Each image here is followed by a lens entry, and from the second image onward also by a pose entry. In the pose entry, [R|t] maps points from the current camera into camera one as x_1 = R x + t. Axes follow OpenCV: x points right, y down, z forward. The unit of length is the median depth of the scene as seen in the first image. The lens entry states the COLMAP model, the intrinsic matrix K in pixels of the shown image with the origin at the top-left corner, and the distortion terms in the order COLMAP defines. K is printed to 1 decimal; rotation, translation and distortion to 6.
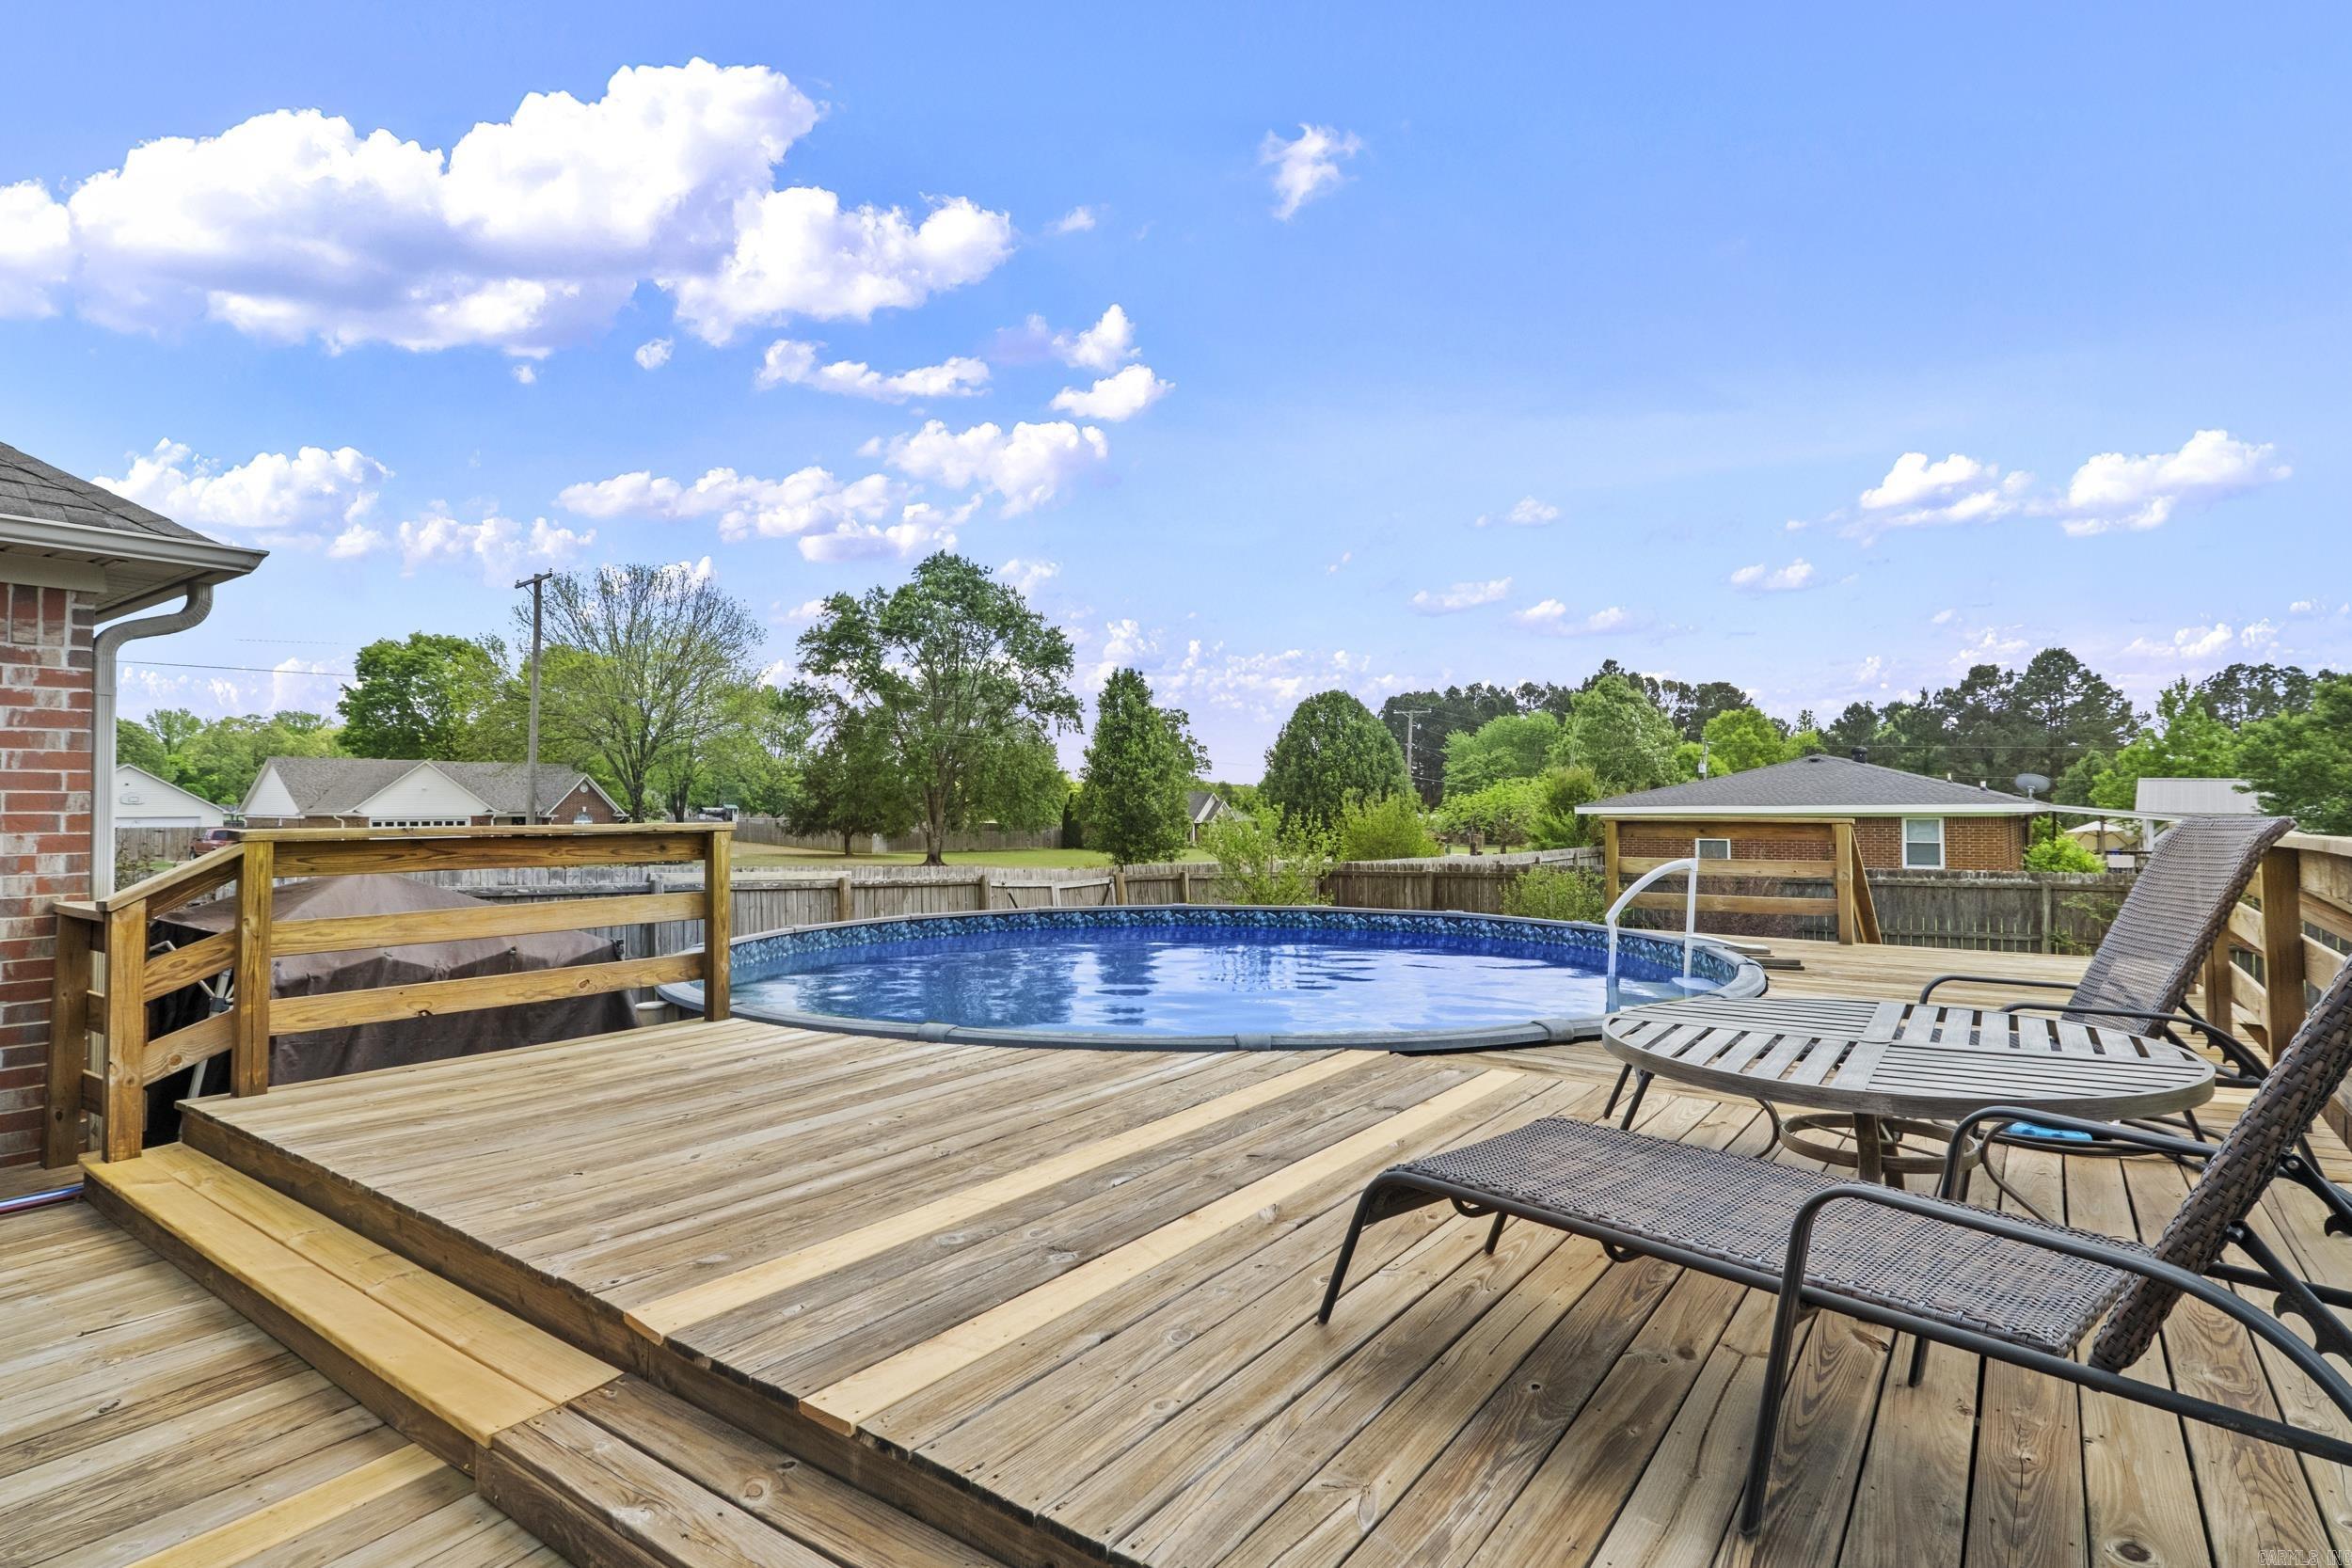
lens RADIAL K [[1177.9, 0, 1087.6], [0, 1177.9, 790.8], [0, 0, 1]] dist [0.004940, 0.002413]
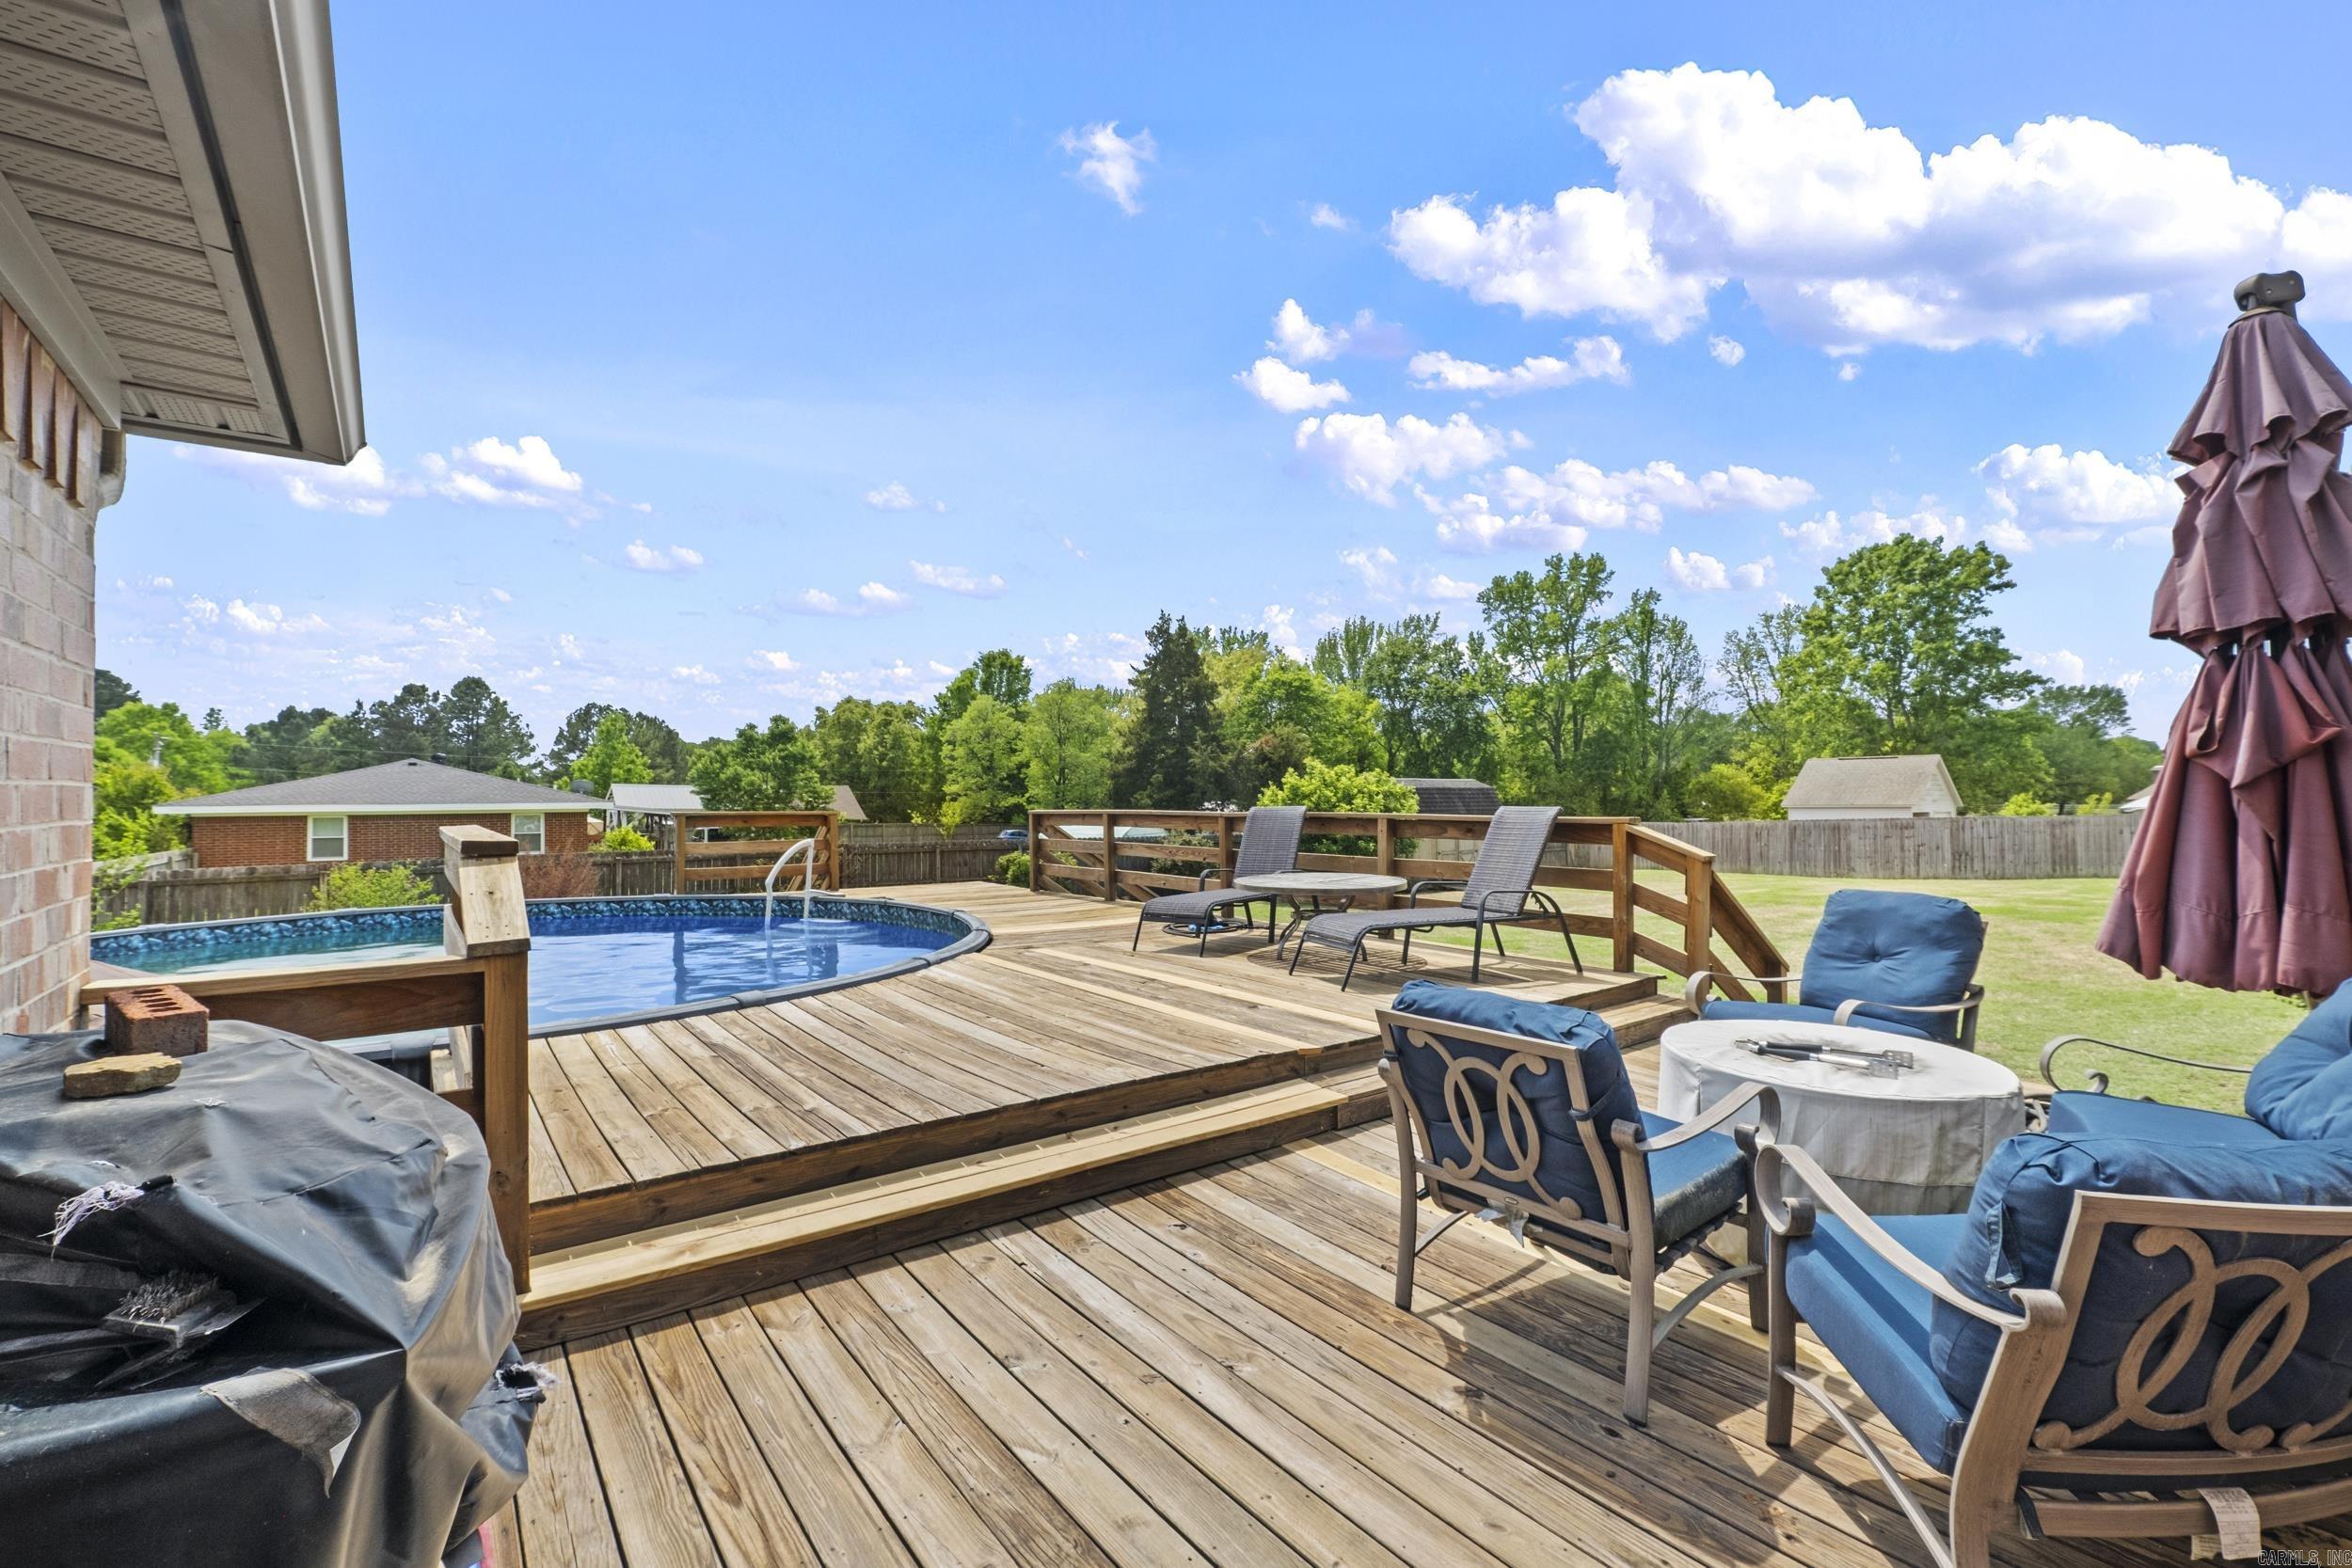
lens RADIAL K [[1017.2, 0, 1108.1], [0, 1017.2, 794.8], [0, 0, 1]] dist [0.004214, 0.001141]
pose [[0.304398, 0.008663, 0.952505, -0.491442], [-0.012144, 0.999913, -0.005213, -0.001245], [-0.952467, -0.009980, 0.304477, 0.169961]]
